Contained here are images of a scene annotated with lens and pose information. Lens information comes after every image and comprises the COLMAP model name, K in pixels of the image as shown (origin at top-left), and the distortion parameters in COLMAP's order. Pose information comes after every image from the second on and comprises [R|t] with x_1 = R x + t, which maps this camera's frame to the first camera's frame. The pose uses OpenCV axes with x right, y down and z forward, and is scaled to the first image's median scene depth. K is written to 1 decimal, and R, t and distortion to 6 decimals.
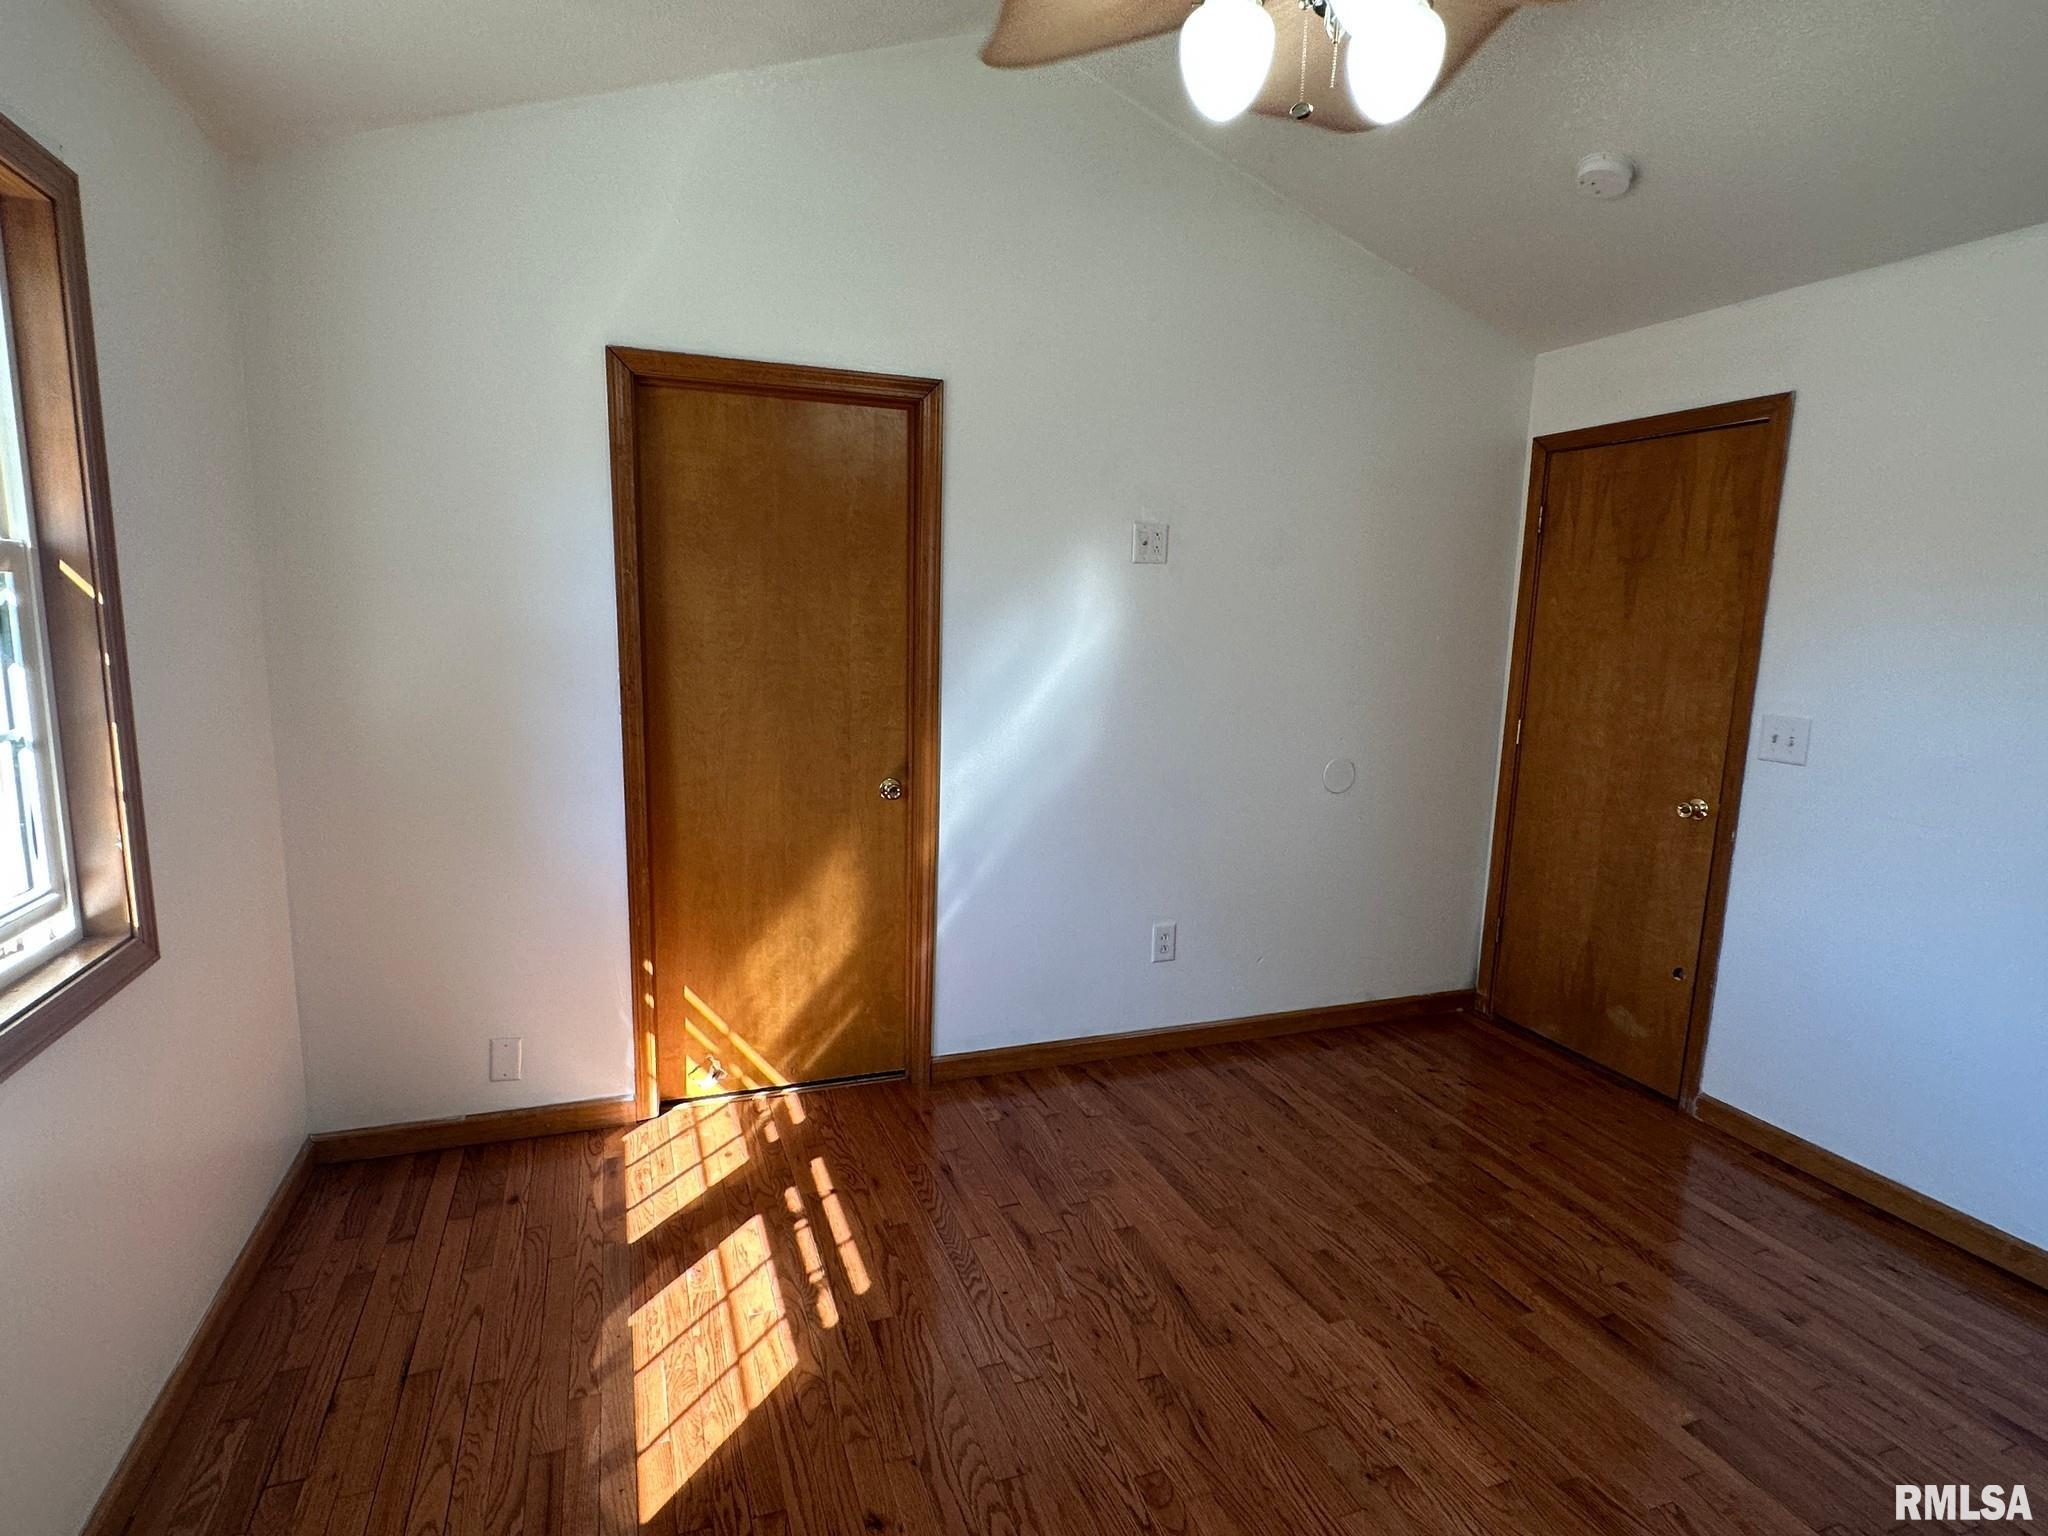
lens RADIAL K [[1073.6, 0, 1030.2], [0, 1073.6, 775.1], [0, 0, 1]] dist [0.004692, 0.000892]
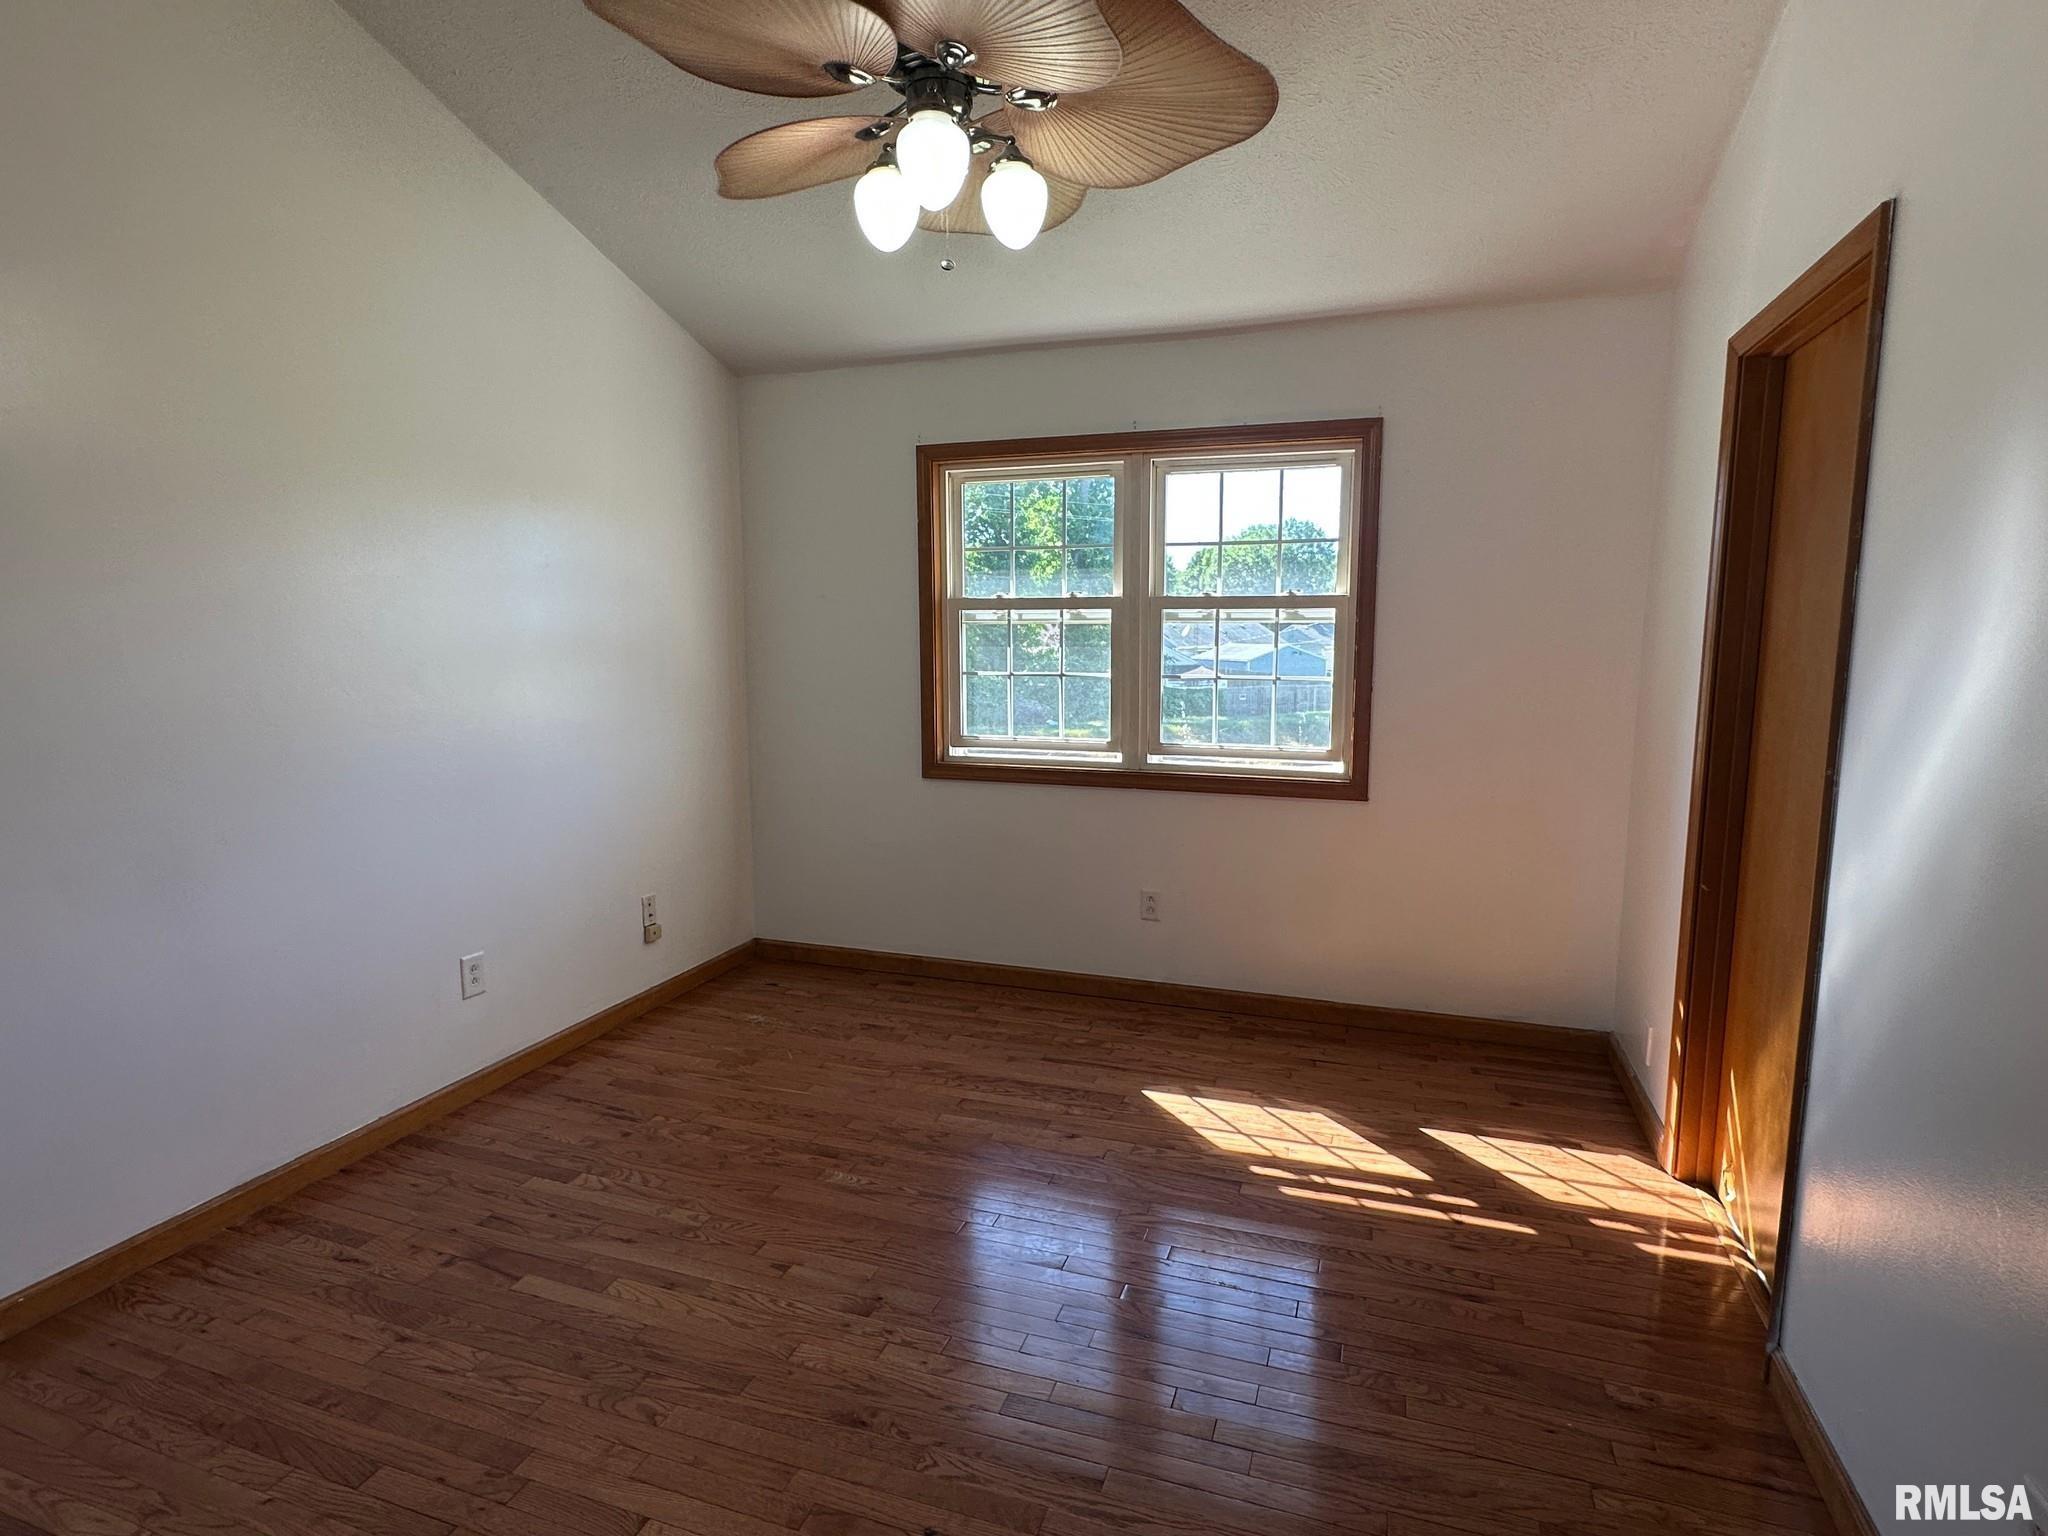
lens RADIAL K [[1073.6, 0, 1028.0], [0, 1073.6, 767.8], [0, 0, 1]] dist [0.004692, 0.000892]
pose [[-0.647325, 0.073685, -0.758644, 0.924060], [-0.128508, 0.970517, 0.203916, -0.183610], [0.751303, 0.229492, -0.618771, 1.472673]]
